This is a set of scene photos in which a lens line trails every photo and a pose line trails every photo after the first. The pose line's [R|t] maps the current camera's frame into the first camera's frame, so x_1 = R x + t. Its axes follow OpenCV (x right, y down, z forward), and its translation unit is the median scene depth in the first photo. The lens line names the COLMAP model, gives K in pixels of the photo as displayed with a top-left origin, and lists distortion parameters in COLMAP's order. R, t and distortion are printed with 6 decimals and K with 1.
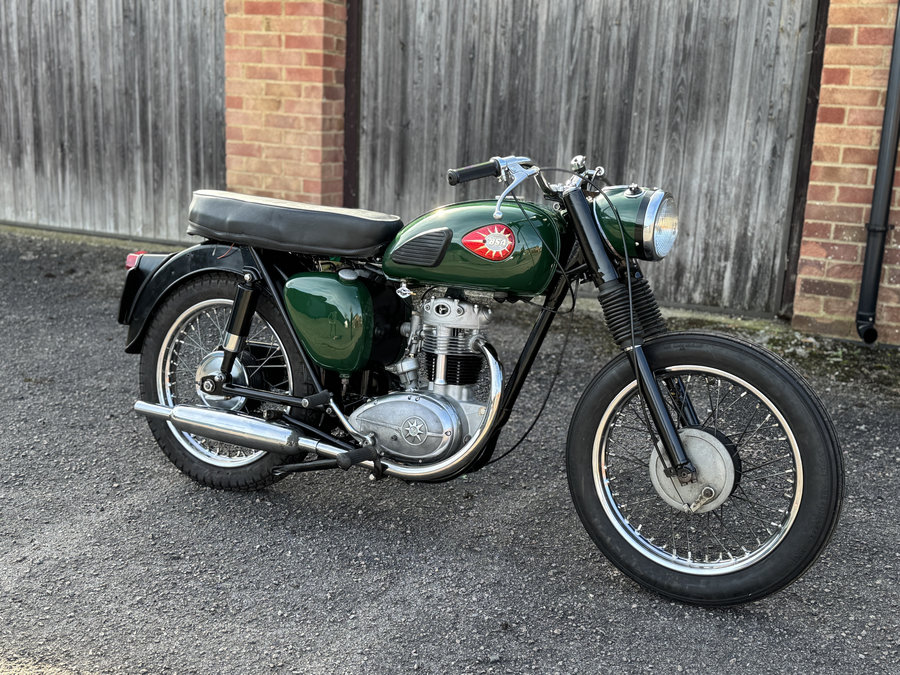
lens RADIAL K [[1098.3, 0, 450.0], [0, 1098.3, 337.5], [0, 0, 1]] dist [0.229930, -0.546546]
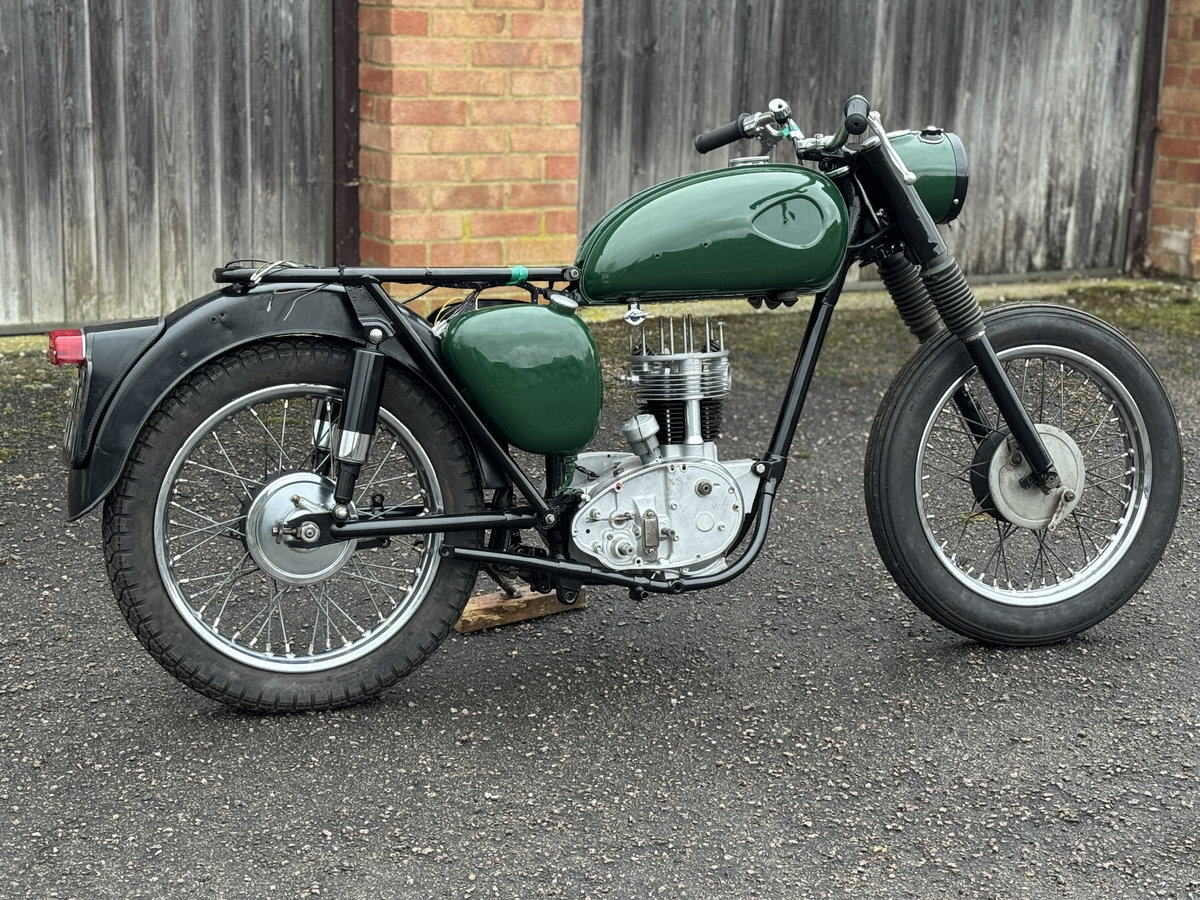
lens RADIAL K [[2267.9, 0, 599.3], [0, 2267.9, 451.8], [0, 0, 1]] dist [0.168317, -0.130184]
pose [[0.586085, -0.197654, 0.785772, -1.161114], [0.177443, 0.977559, 0.113546, -0.137769], [-0.790581, 0.072882, 0.608005, 0.338190]]
